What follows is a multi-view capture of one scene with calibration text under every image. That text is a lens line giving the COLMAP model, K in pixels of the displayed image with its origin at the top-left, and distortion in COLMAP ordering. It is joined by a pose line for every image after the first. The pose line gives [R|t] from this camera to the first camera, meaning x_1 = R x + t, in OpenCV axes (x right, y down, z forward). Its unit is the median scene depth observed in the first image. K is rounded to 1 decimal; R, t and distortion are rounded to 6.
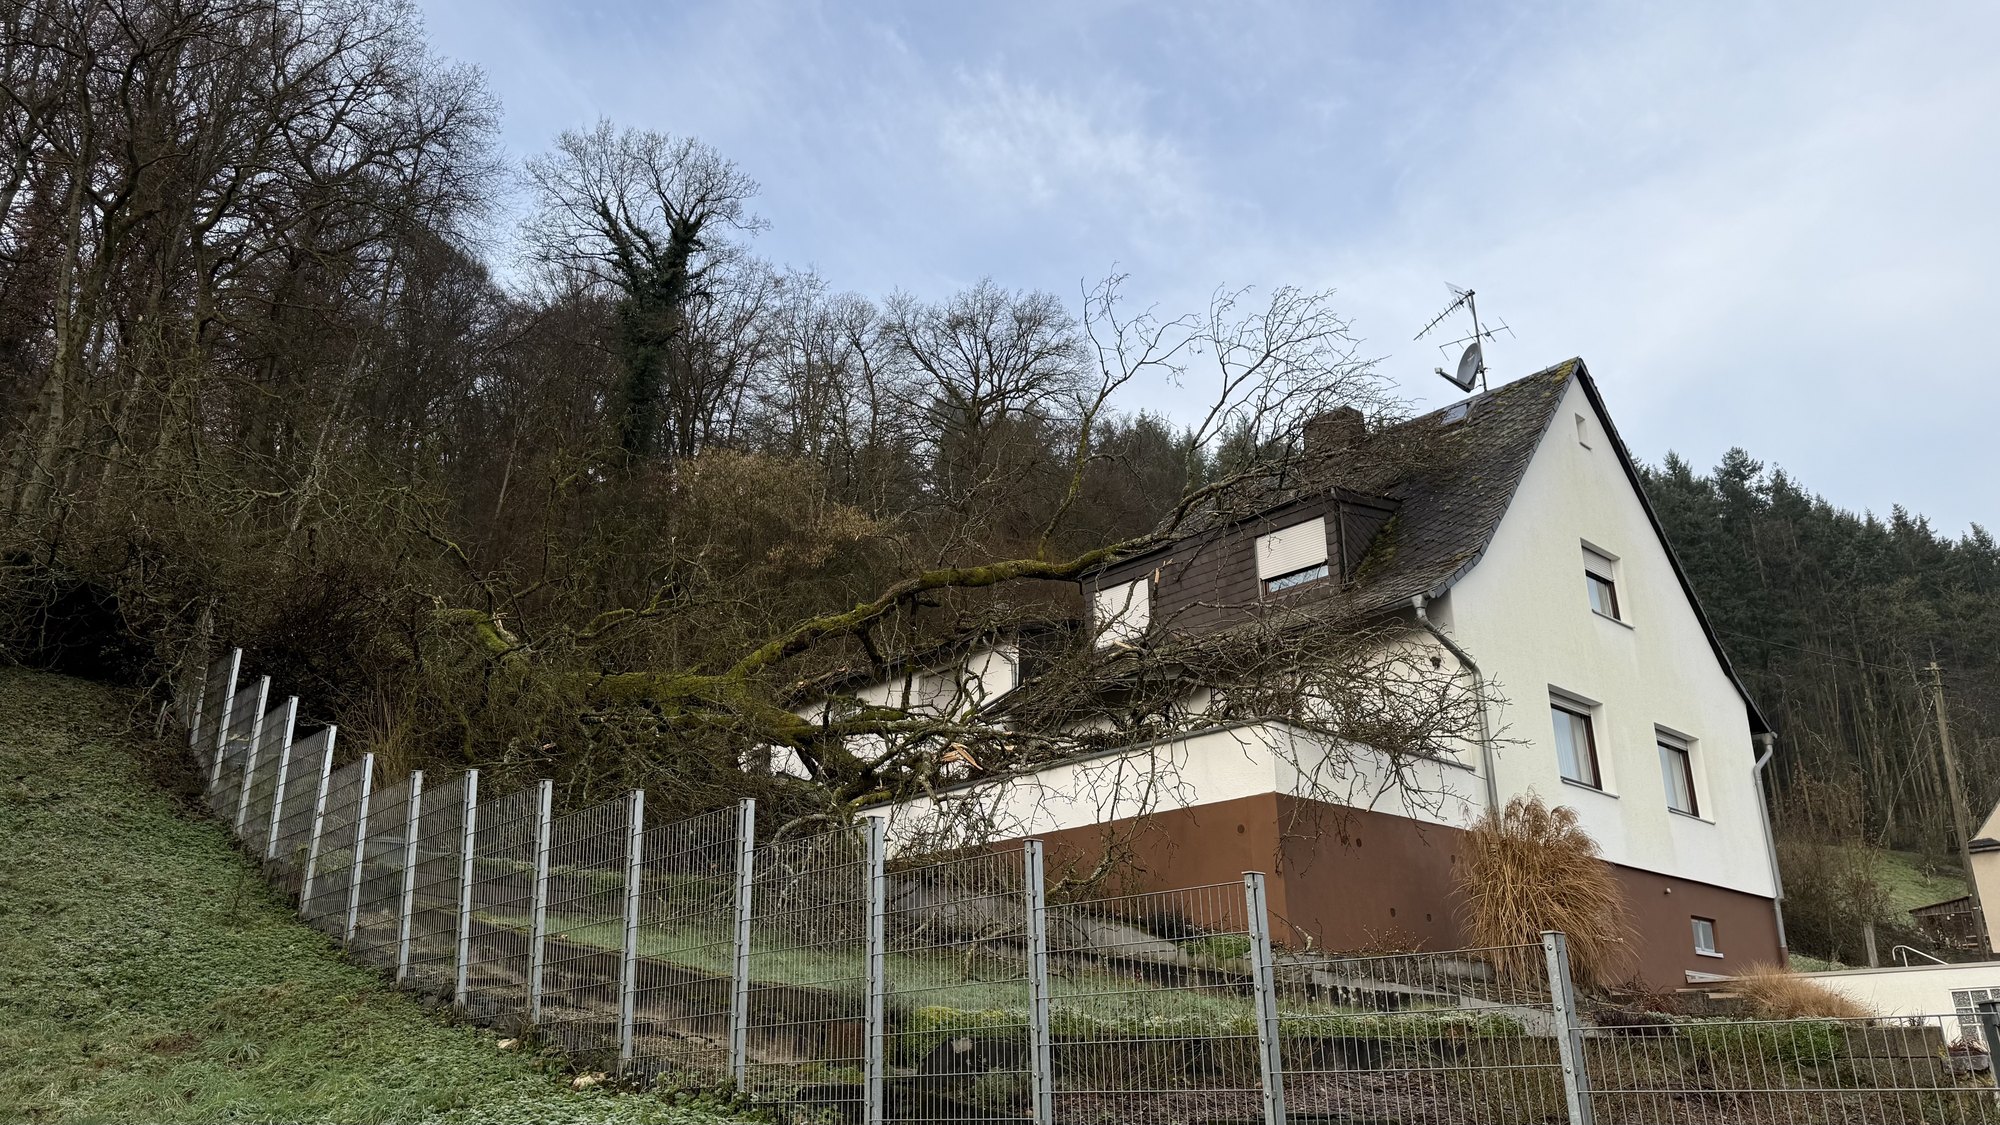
lens RADIAL K [[1446.1, 0, 1000.0], [0, 1446.1, 562.5], [0, 0, 1]] dist [0.131803, -0.191043]
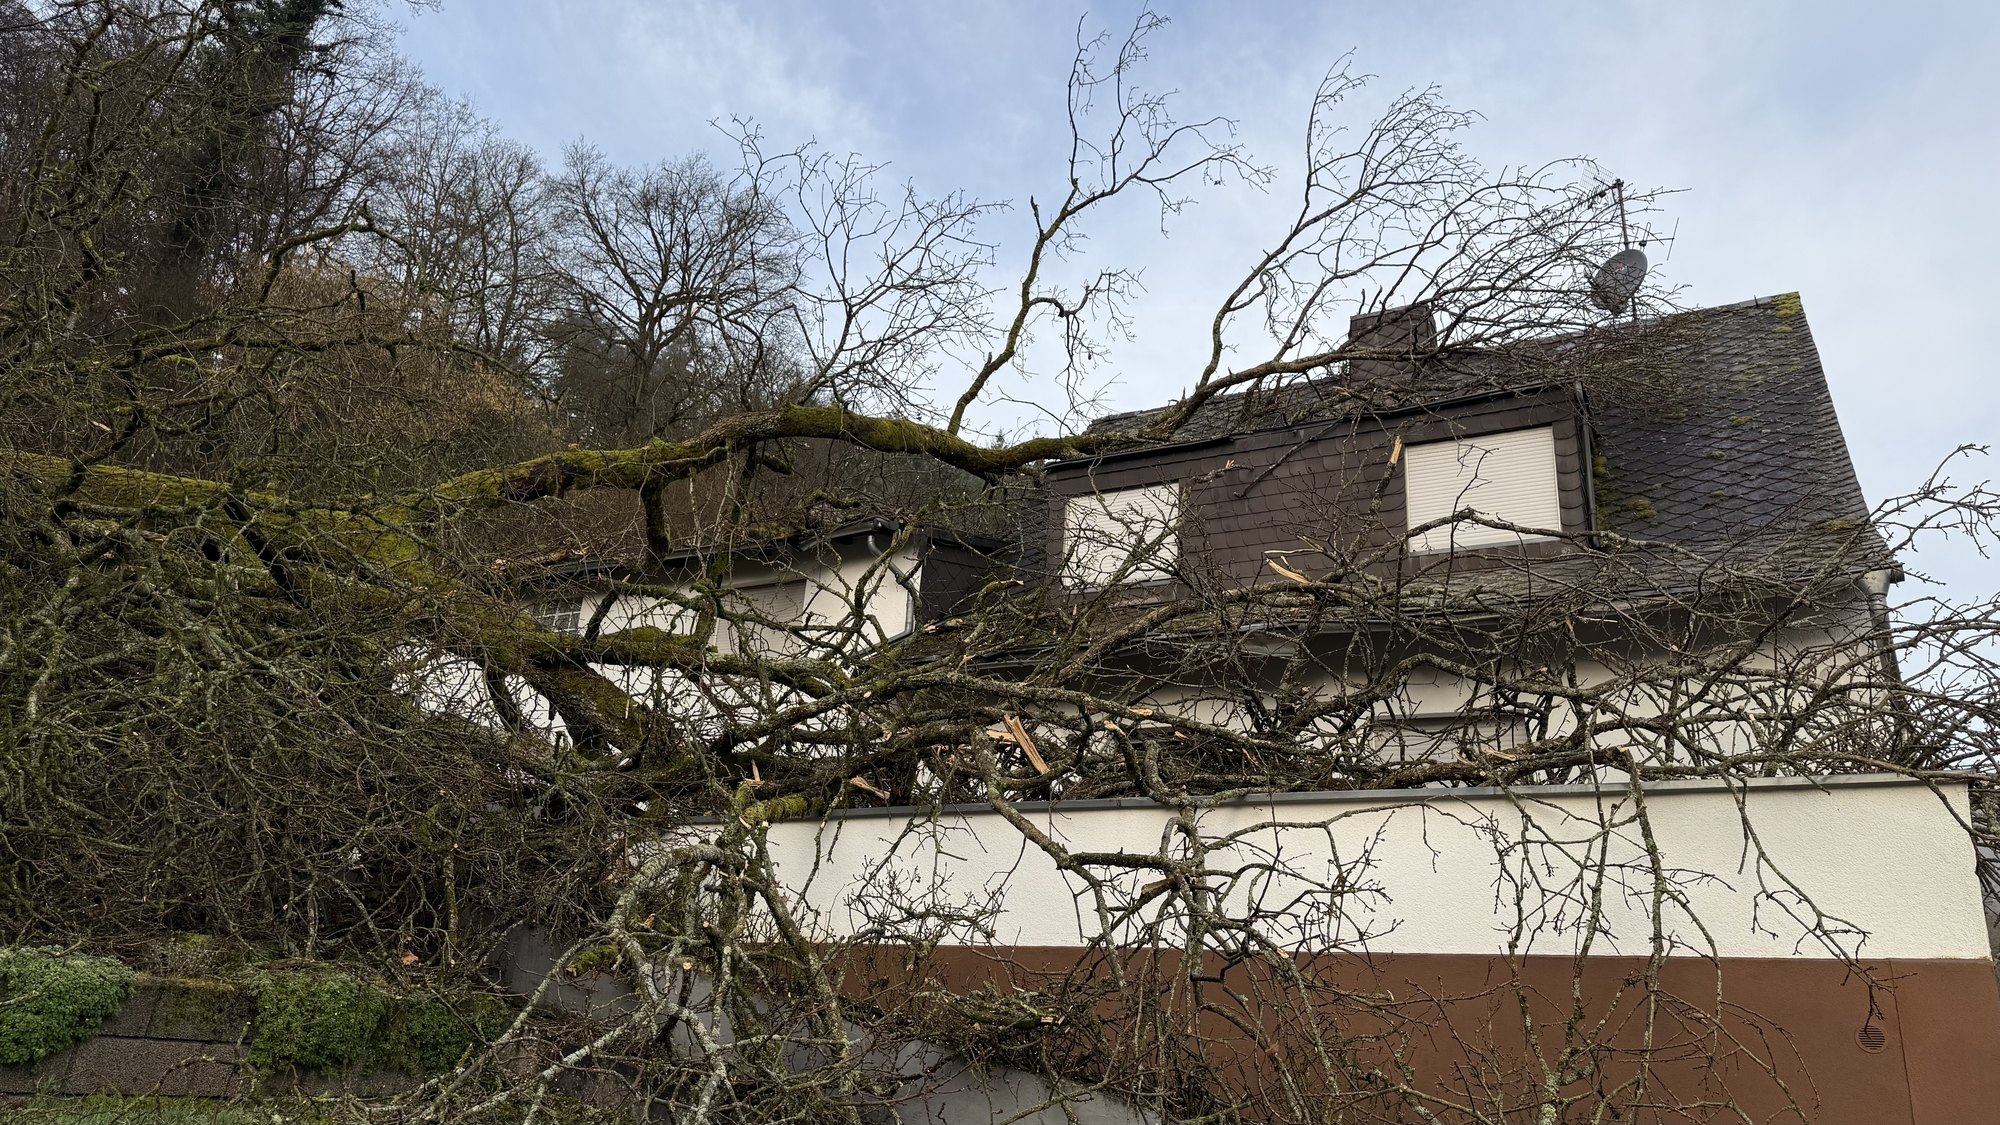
lens RADIAL K [[1446.1, 0, 1000.0], [0, 1446.1, 562.5], [0, 0, 1]] dist [0.131803, -0.191043]
pose [[0.941160, 0.182852, 0.284222, -0.043675], [-0.183220, 0.982740, -0.025534, 0.023284], [-0.283985, -0.028043, 0.958419, 0.145568]]
